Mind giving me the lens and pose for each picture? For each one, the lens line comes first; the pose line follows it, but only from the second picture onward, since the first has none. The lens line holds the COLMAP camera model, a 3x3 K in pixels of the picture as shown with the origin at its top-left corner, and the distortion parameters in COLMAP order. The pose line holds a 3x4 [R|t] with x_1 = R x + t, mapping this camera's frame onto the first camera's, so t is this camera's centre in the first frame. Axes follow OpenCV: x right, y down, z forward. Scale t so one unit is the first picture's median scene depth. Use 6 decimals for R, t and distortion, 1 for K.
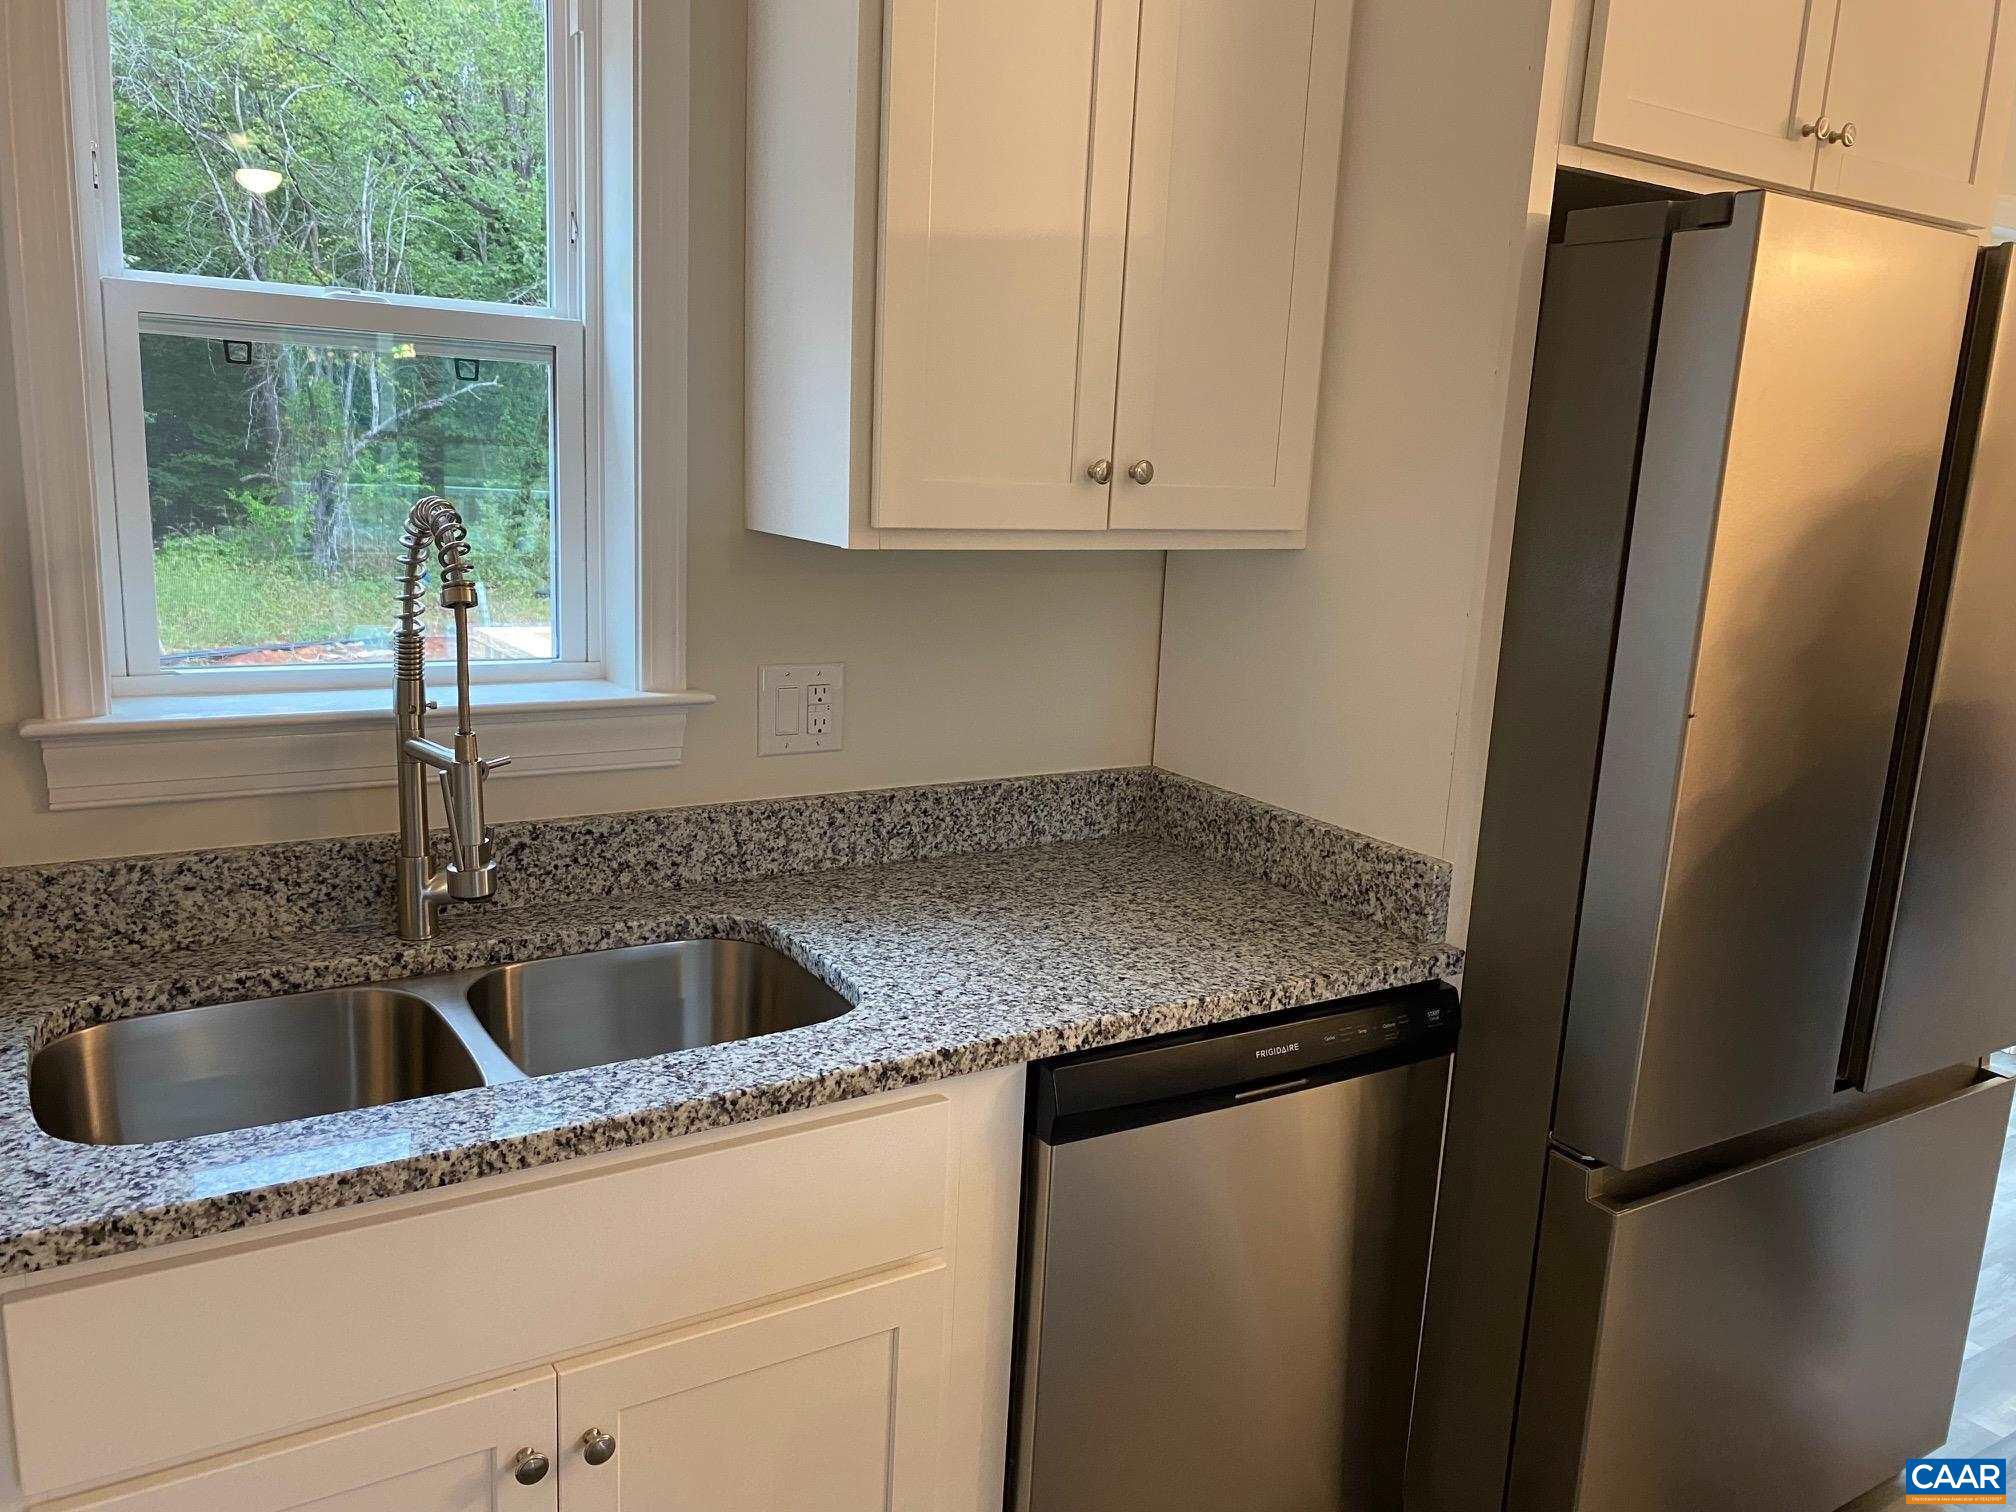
lens RADIAL K [[1540.1, 0, 1008.0], [0, 1540.1, 756.0], [0, 0, 1]] dist [0.006409, -0.011304]
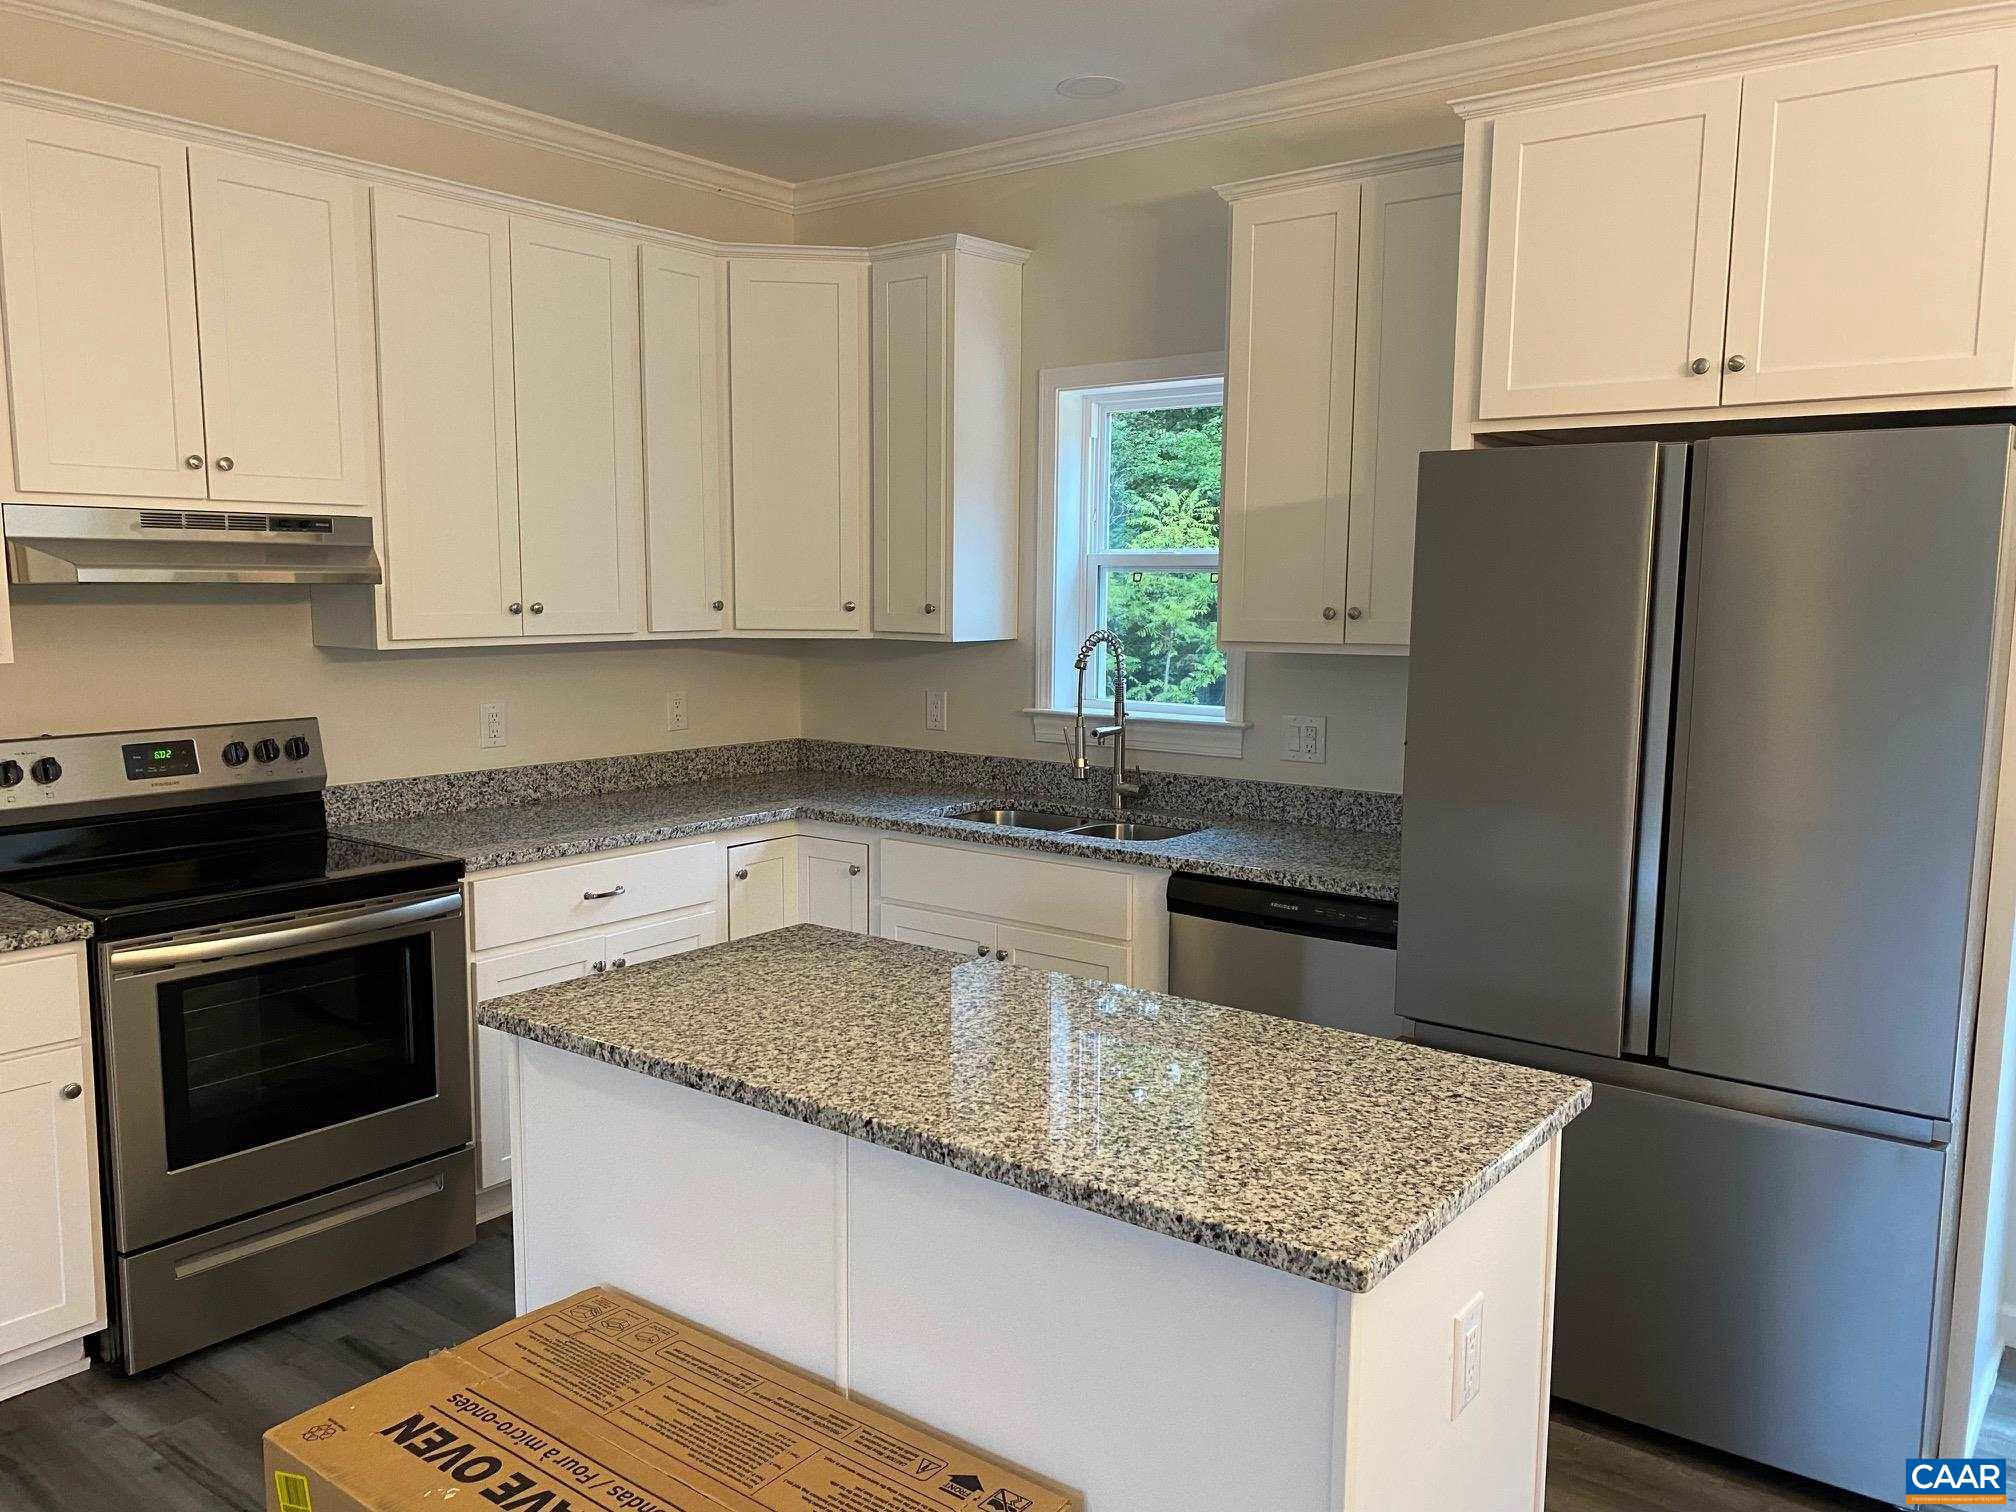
lens RADIAL K [[1573.4, 0, 979.2], [0, 1573.4, 732.0], [0, 0, 1]] dist [0.254378, -0.473409]
pose [[0.335811, 0.051184, -0.940538, 1.955045], [-0.178537, 0.983880, -0.010202, 0.065150], [0.924854, 0.171346, 0.339536, -0.075994]]
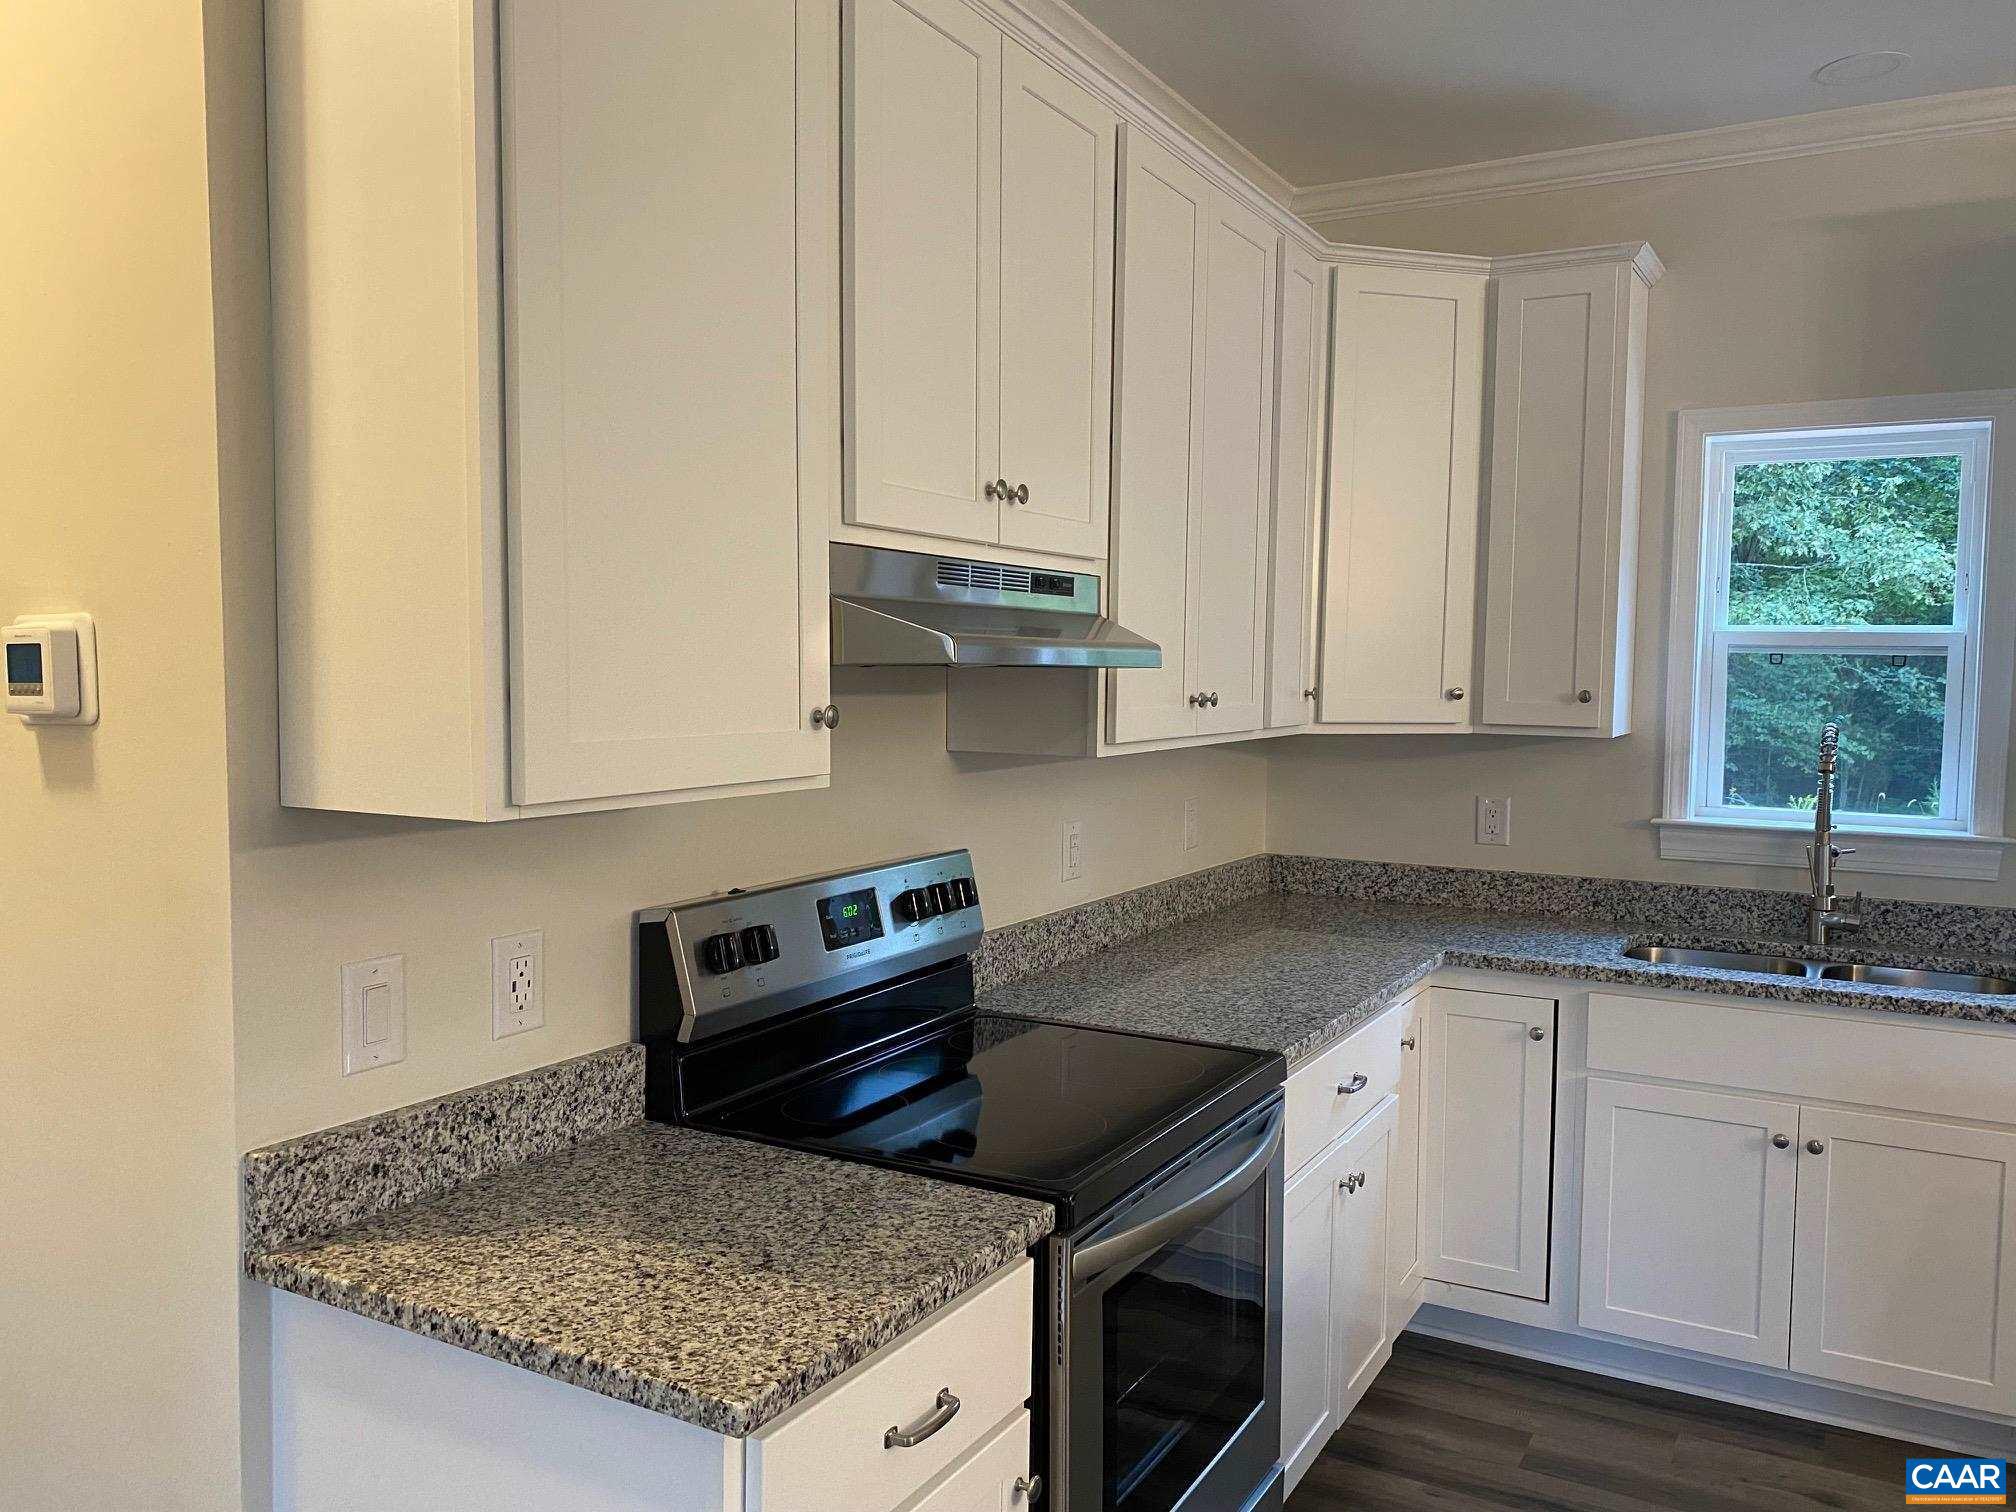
lens RADIAL K [[1540.1, 0, 1008.0], [0, 1540.1, 756.0], [0, 0, 1]] dist [0.006409, -0.011304]
pose [[0.470725, 0.015275, -0.882148, 0.897853], [-0.165778, 0.983573, -0.071430, 0.200354], [0.866565, 0.179864, 0.465525, -0.892205]]
